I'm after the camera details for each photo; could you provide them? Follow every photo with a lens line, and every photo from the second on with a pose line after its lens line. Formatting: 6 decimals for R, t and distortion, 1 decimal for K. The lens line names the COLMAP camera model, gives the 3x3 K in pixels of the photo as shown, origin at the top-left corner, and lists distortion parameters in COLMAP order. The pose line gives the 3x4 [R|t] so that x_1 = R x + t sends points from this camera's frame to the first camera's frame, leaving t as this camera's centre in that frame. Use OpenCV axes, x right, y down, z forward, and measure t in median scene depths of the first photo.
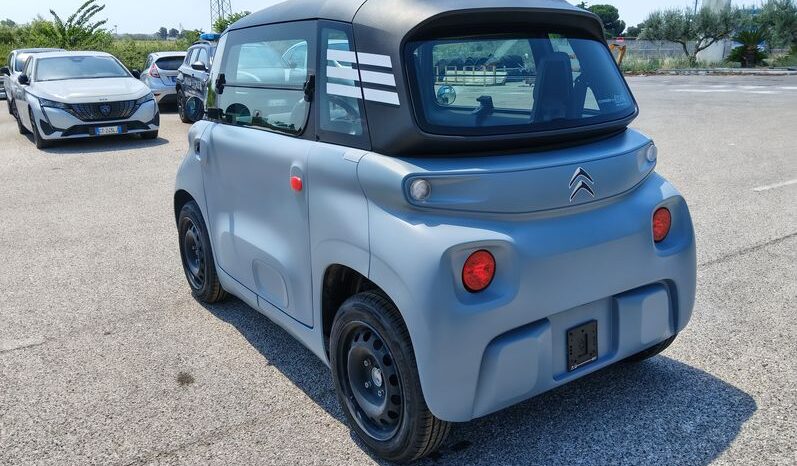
lens RADIAL K [[646.0, 0, 395.2], [0, 646.0, 234.9], [0, 0, 1]] dist [0.064072, -0.148549]
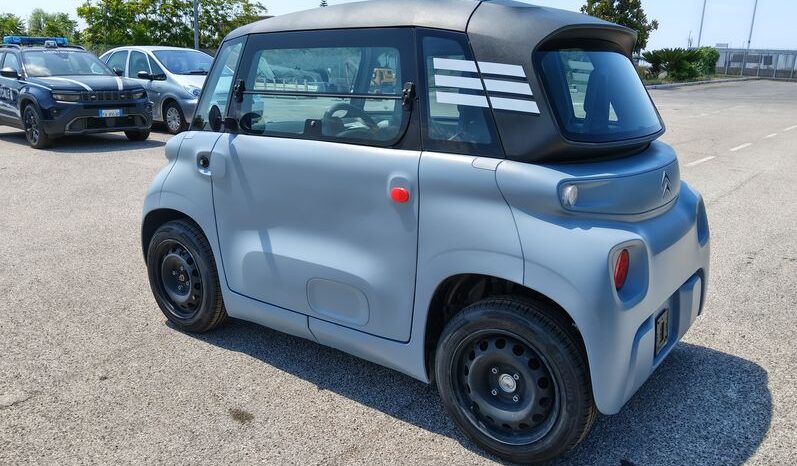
lens RADIAL K [[646.0, 0, 391.3], [0, 646.0, 239.4], [0, 0, 1]] dist [0.064072, -0.148549]
pose [[0.950471, -0.054121, 0.306064, -0.450123], [0.058047, 0.998307, -0.003731, -0.009483], [-0.305344, 0.021312, 0.952004, 0.080591]]
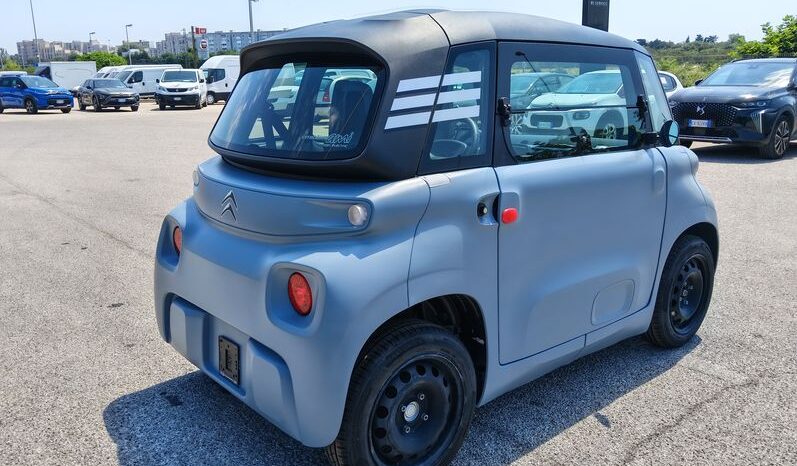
lens RADIAL K [[646.0, 0, 399.8], [0, 646.0, 234.8], [0, 0, 1]] dist [0.064072, -0.148549]
pose [[0.102848, 0.241348, -0.964973, 1.208469], [-0.256120, 0.943833, 0.208763, -0.293168], [0.961158, 0.225678, 0.158886, 0.994578]]
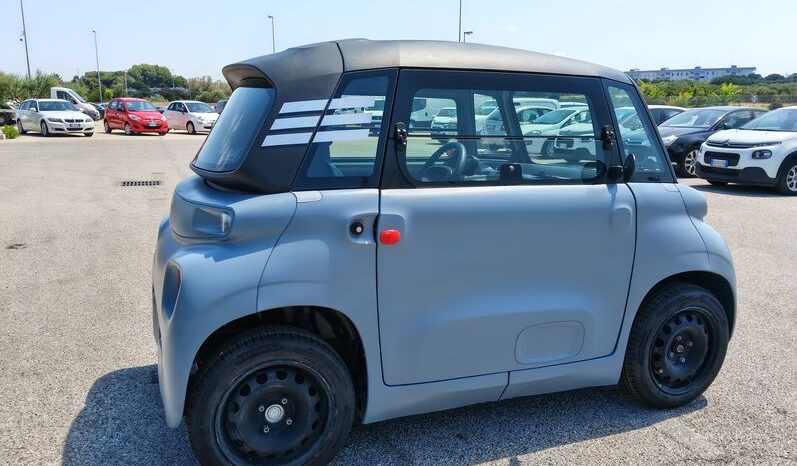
lens RADIAL K [[646.0, 0, 394.4], [0, 646.0, 233.1], [0, 0, 1]] dist [0.064072, -0.148549]
pose [[-0.219303, 0.191002, -0.956778, 1.221456], [-0.268253, 0.931052, 0.247352, -0.402935], [0.938055, 0.310903, -0.152945, 1.423475]]
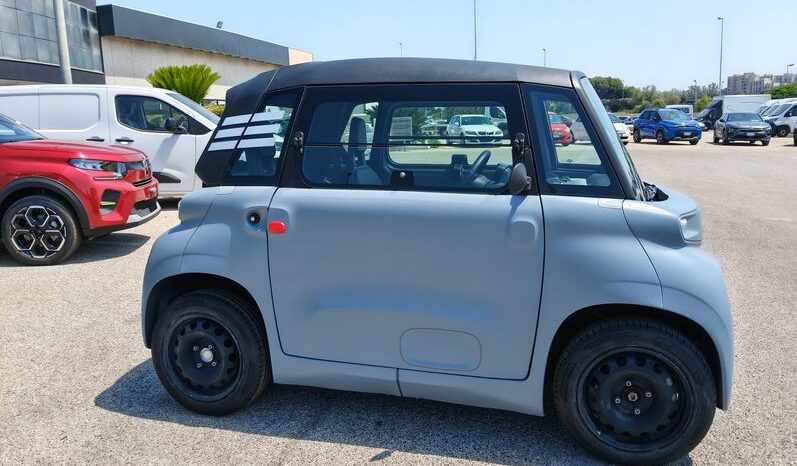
lens RADIAL K [[646.0, 0, 395.5], [0, 646.0, 235.4], [0, 0, 1]] dist [0.064072, -0.148549]
pose [[-0.770048, 0.131854, -0.624212, 0.878406], [-0.148485, 0.914503, 0.376347, -0.600623], [0.620467, 0.382491, -0.684632, 2.162568]]
